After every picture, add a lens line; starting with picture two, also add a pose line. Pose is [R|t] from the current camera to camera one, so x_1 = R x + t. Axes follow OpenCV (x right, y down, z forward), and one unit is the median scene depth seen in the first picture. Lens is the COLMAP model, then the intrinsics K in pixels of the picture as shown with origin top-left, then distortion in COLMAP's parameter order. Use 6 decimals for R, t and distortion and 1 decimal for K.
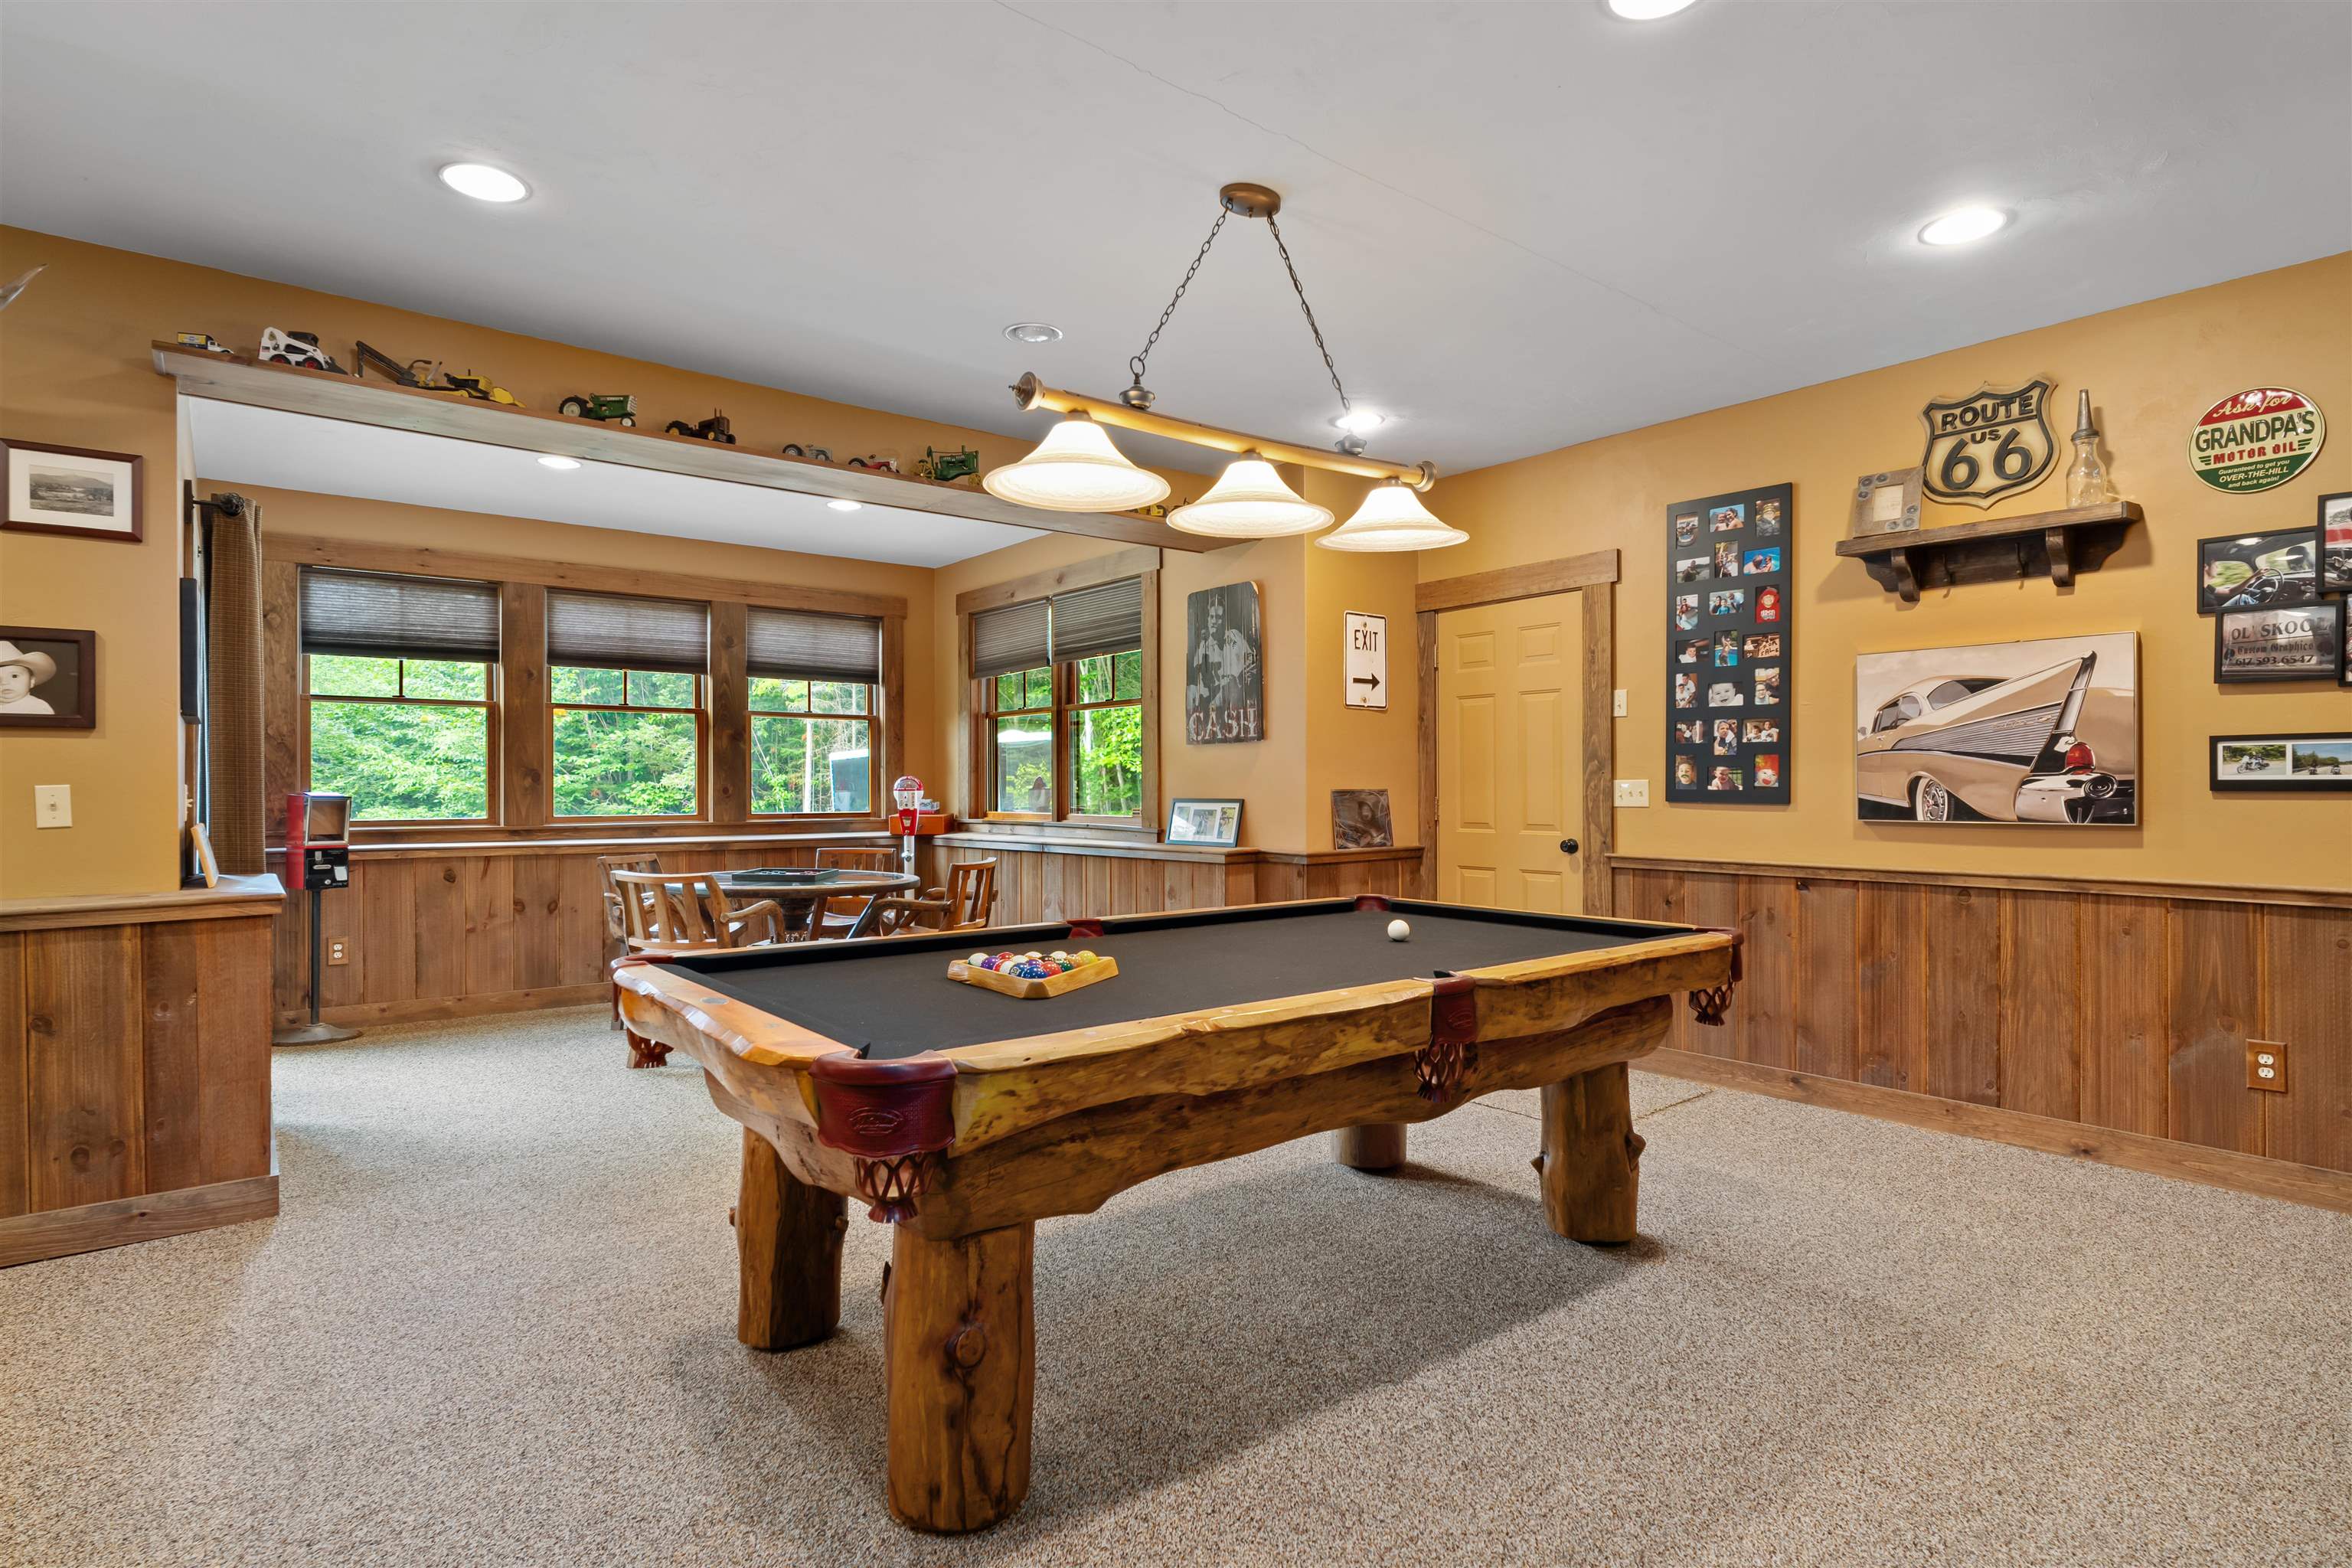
lens RADIAL K [[1264.1, 0, 1230.4], [0, 1264.1, 784.8], [0, 0, 1]] dist [-0.004770, 0.005269]
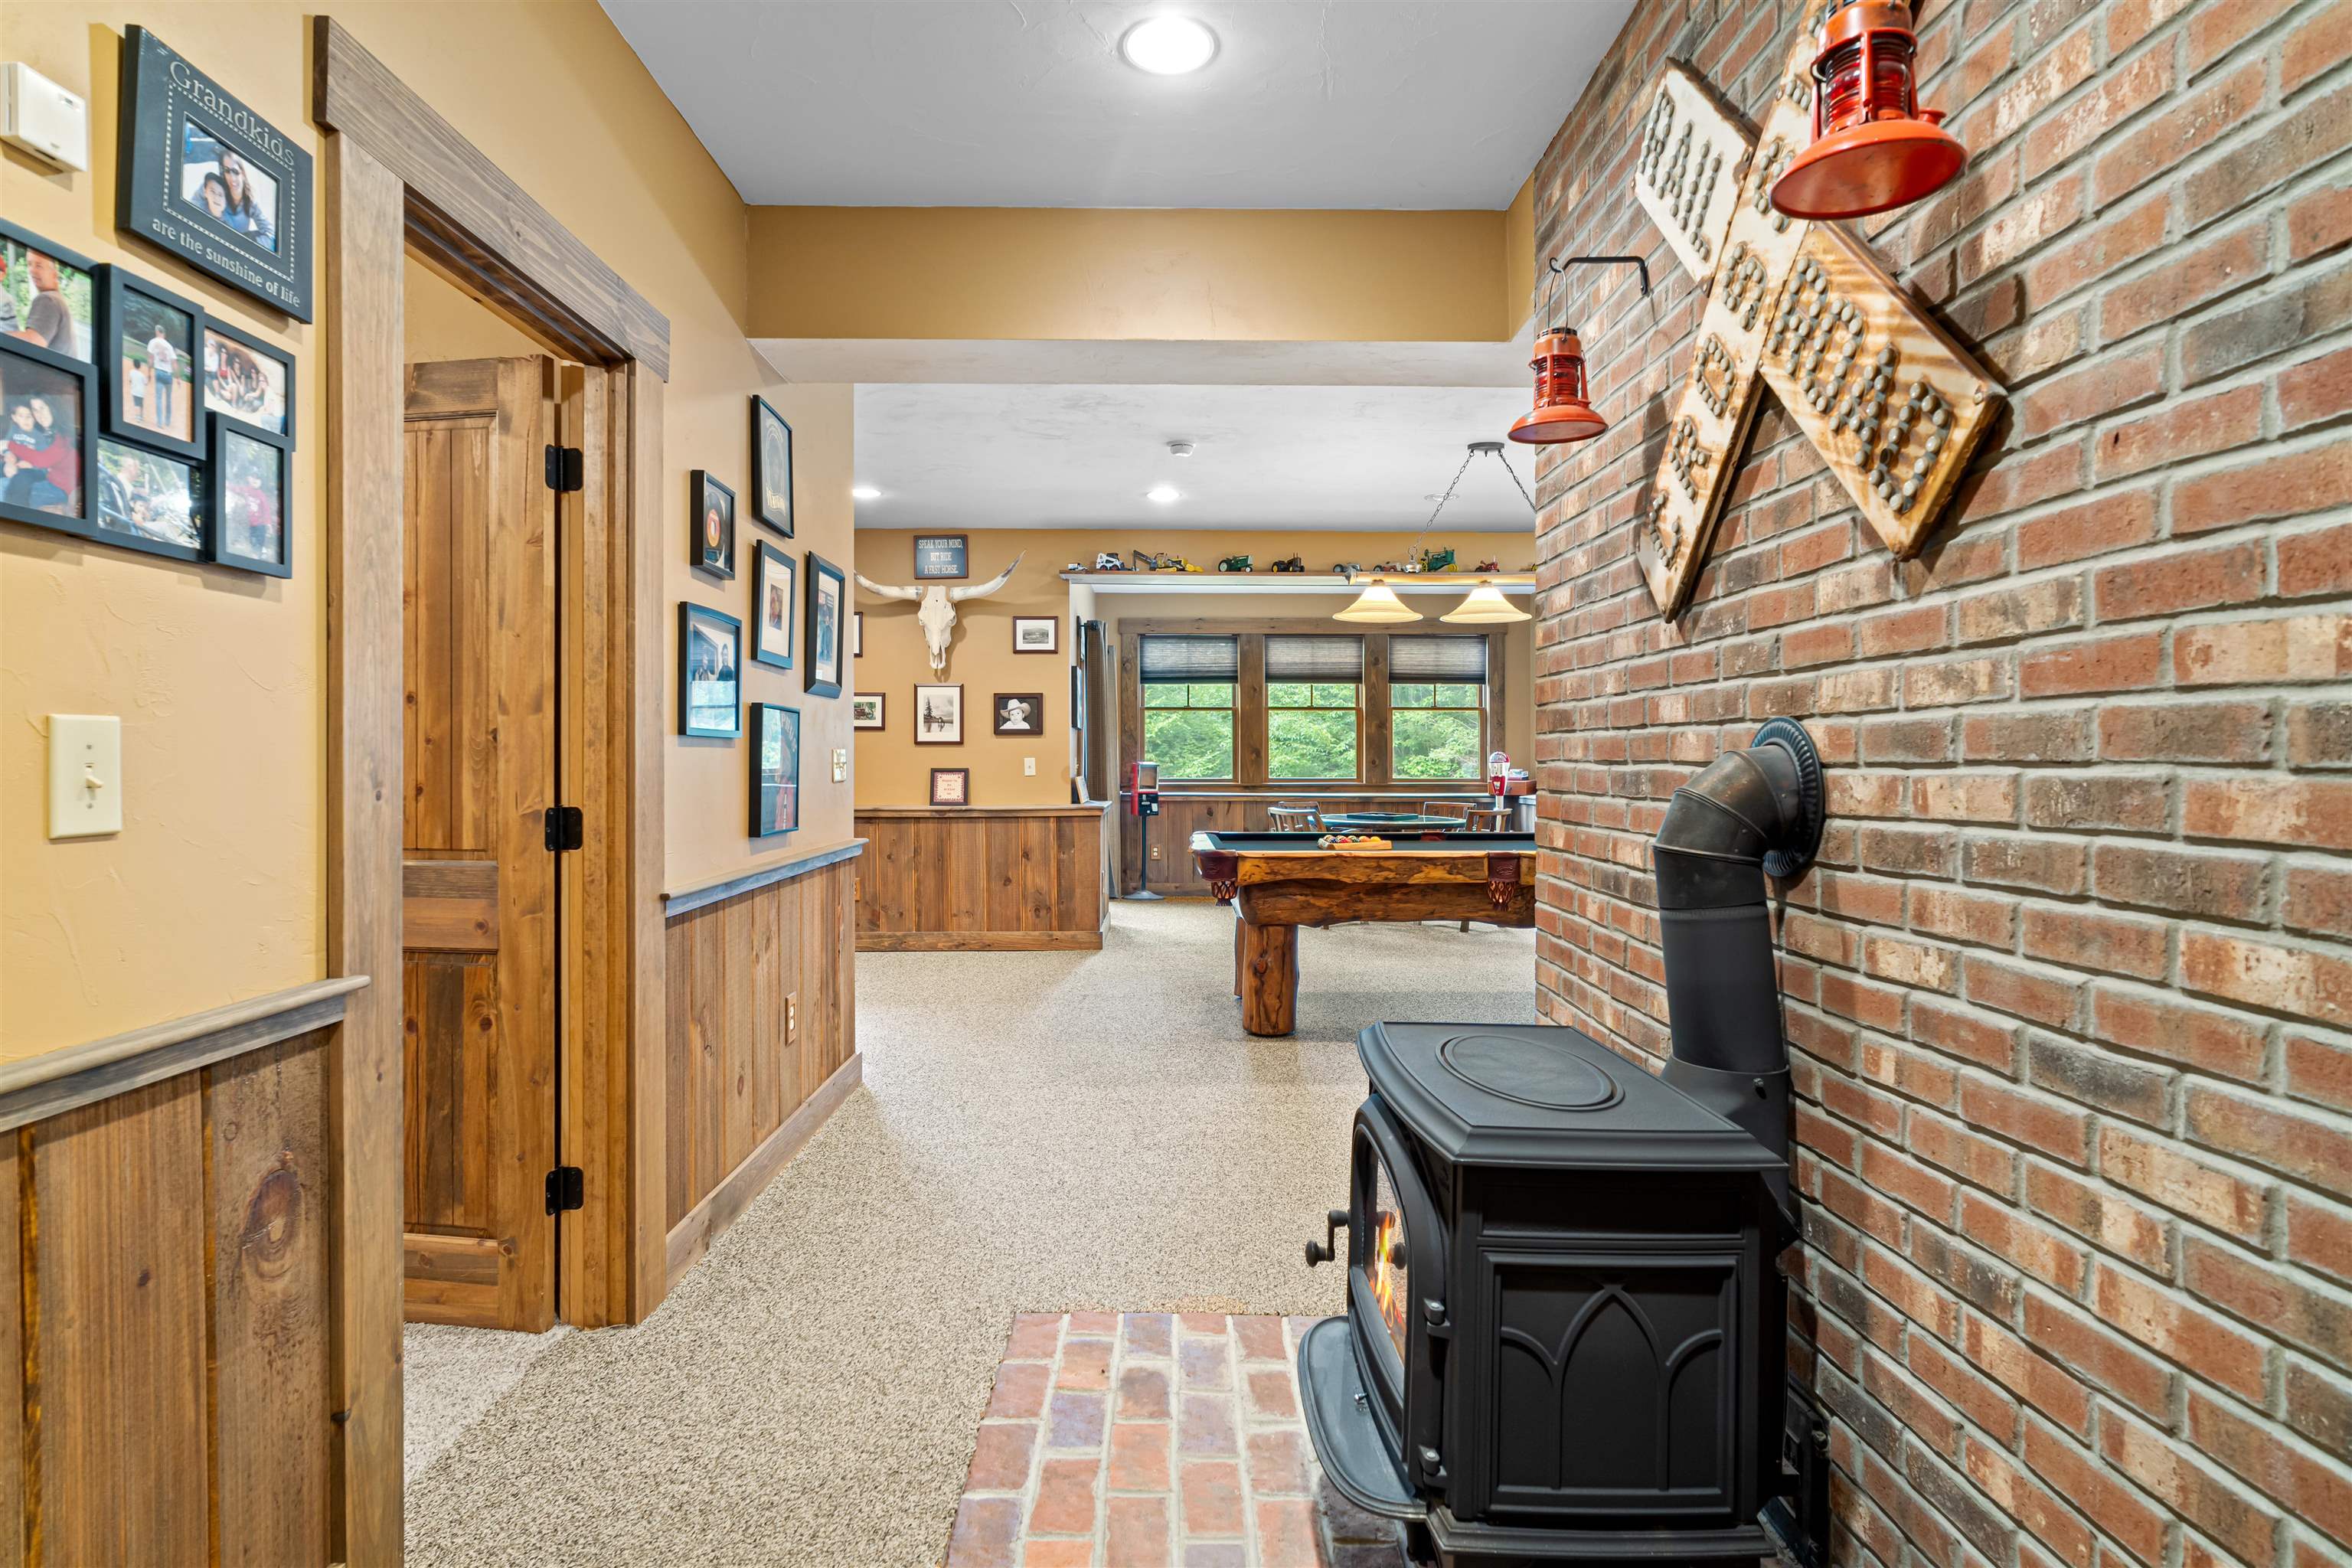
lens RADIAL K [[1264.1, 0, 1168.5], [0, 1264.1, 776.1], [0, 0, 1]] dist [-0.004770, 0.005269]
pose [[0.787640, 0.009873, -0.616056, 0.622084], [-0.001182, 0.999894, 0.014513, -0.000744], [0.616134, -0.010703, 0.787568, -0.600034]]
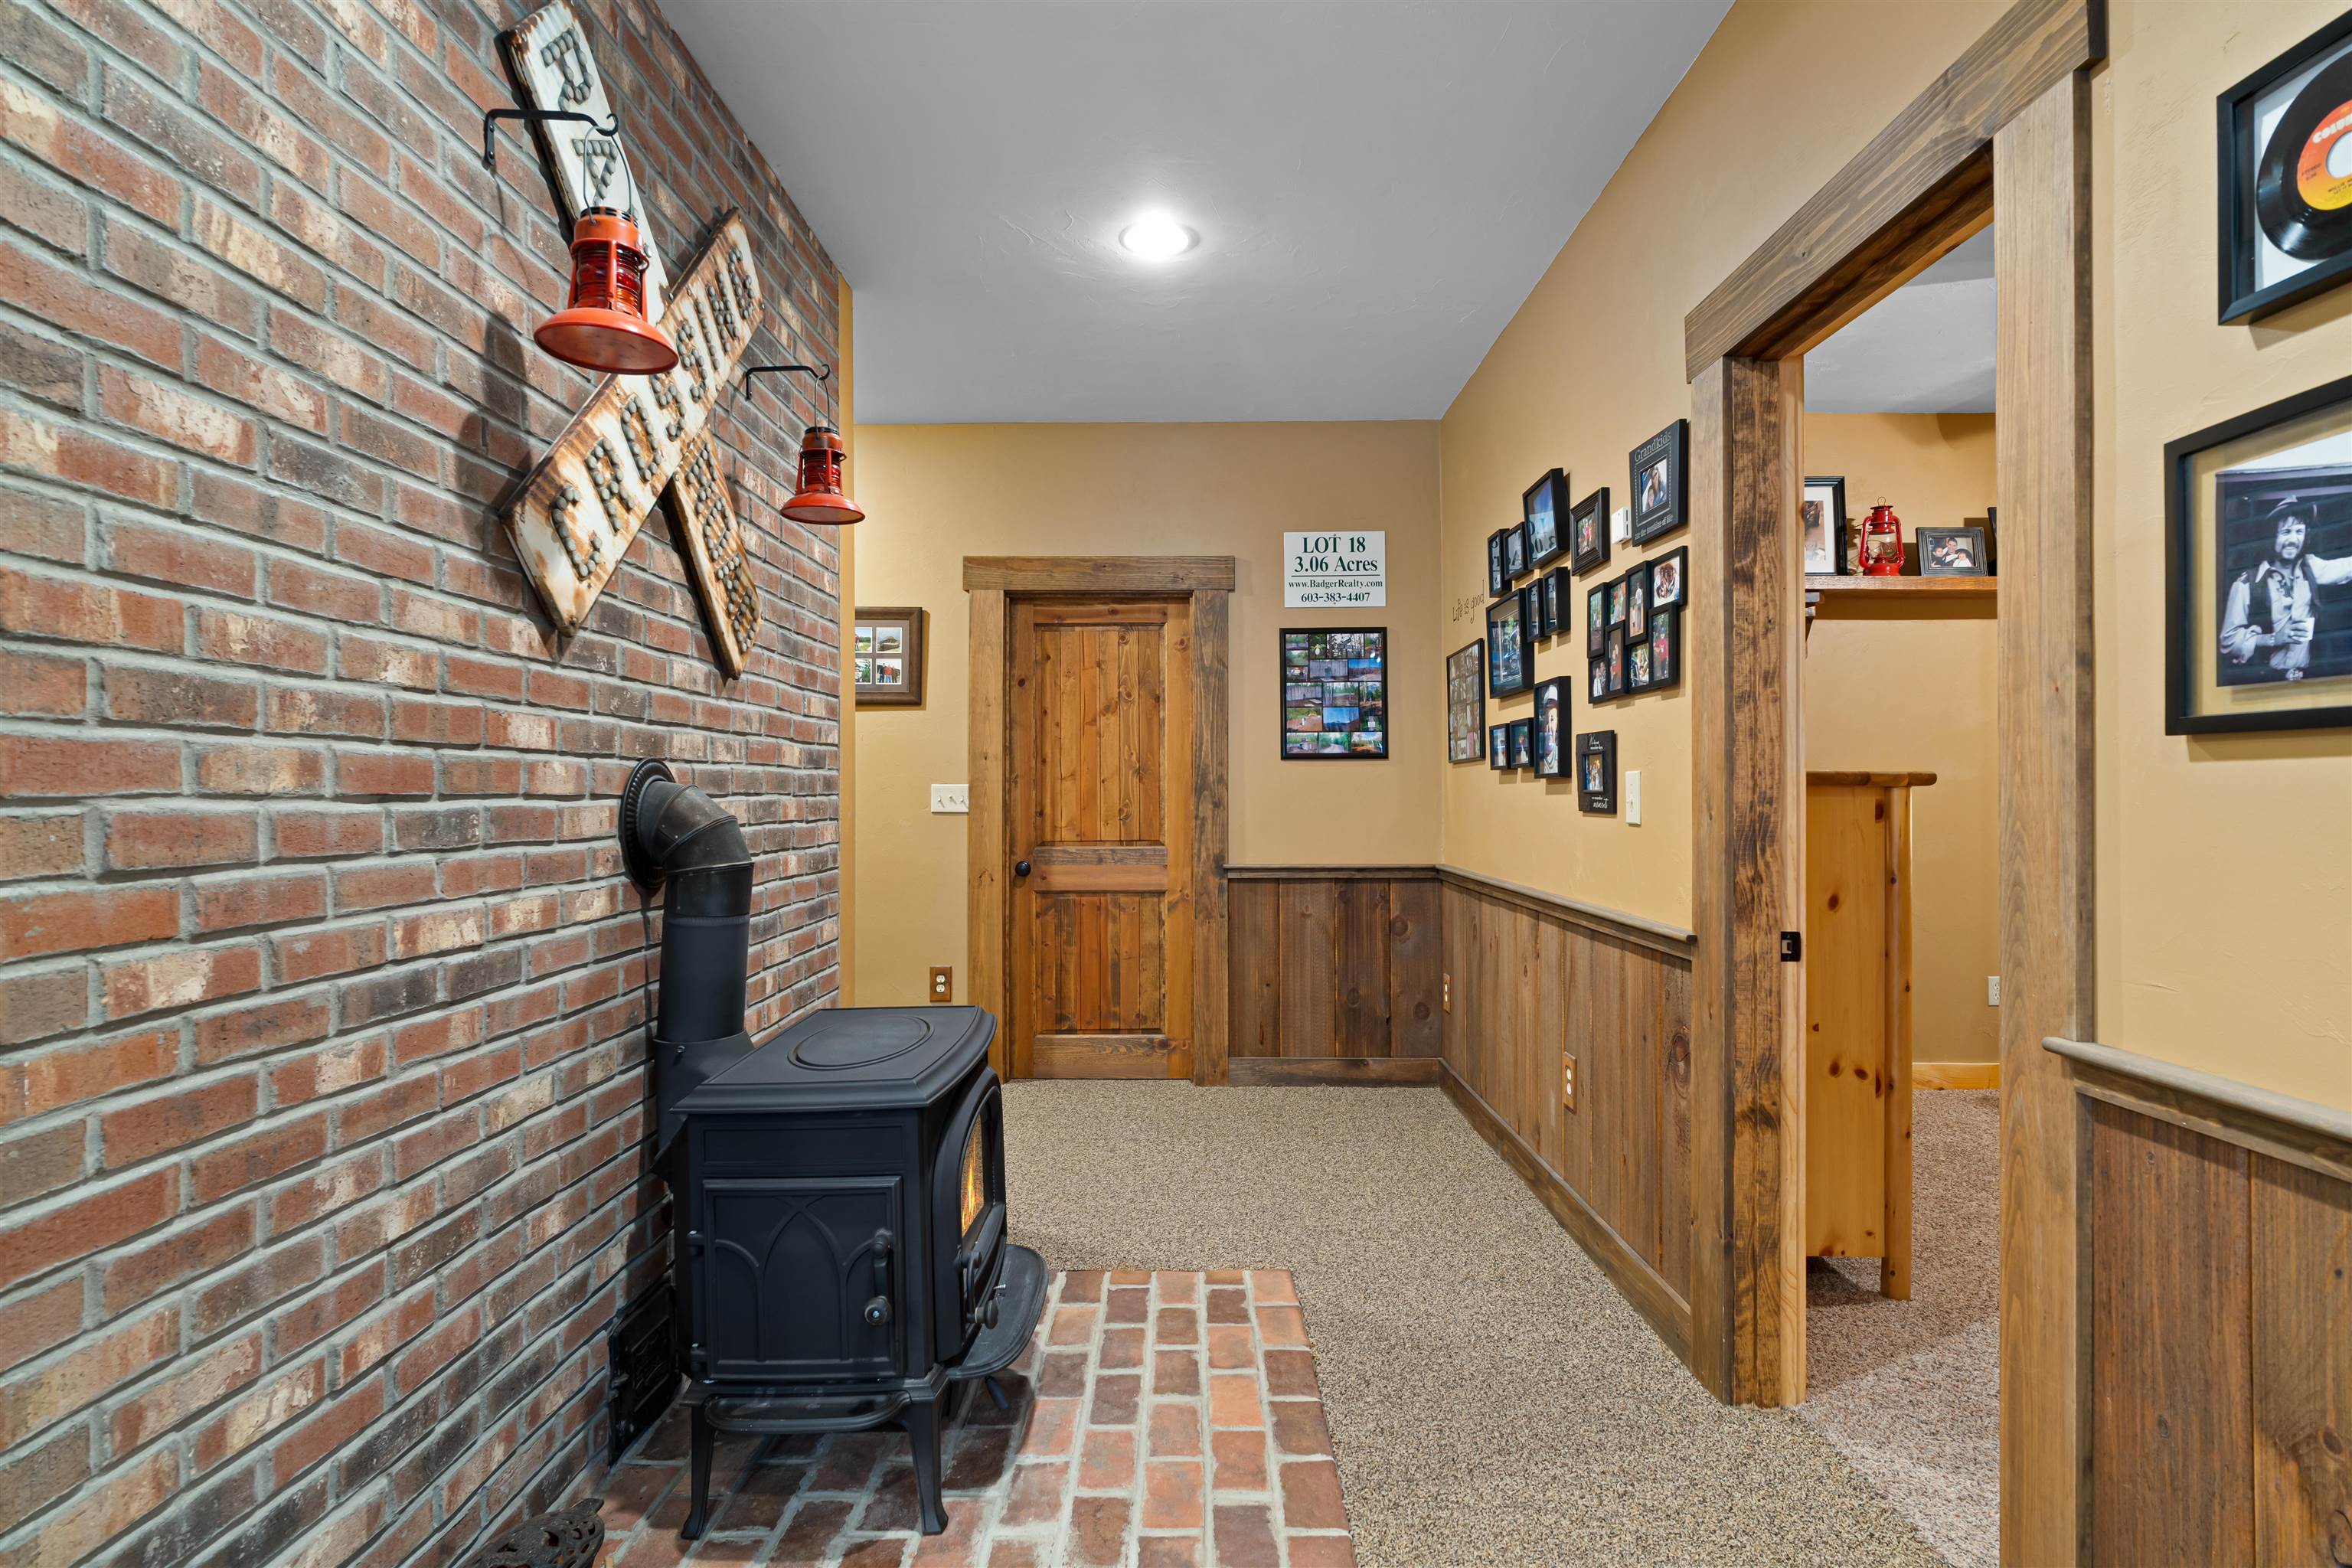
lens RADIAL K [[1264.1, 0, 1175.0], [0, 1264.1, 794.2], [0, 0, 1]] dist [-0.004770, 0.005269]
pose [[-0.780089, 0.006737, 0.625632, -1.749332], [0.009321, 0.999956, 0.000855, 0.010484], [-0.625599, 0.006498, -0.780118, 2.305414]]
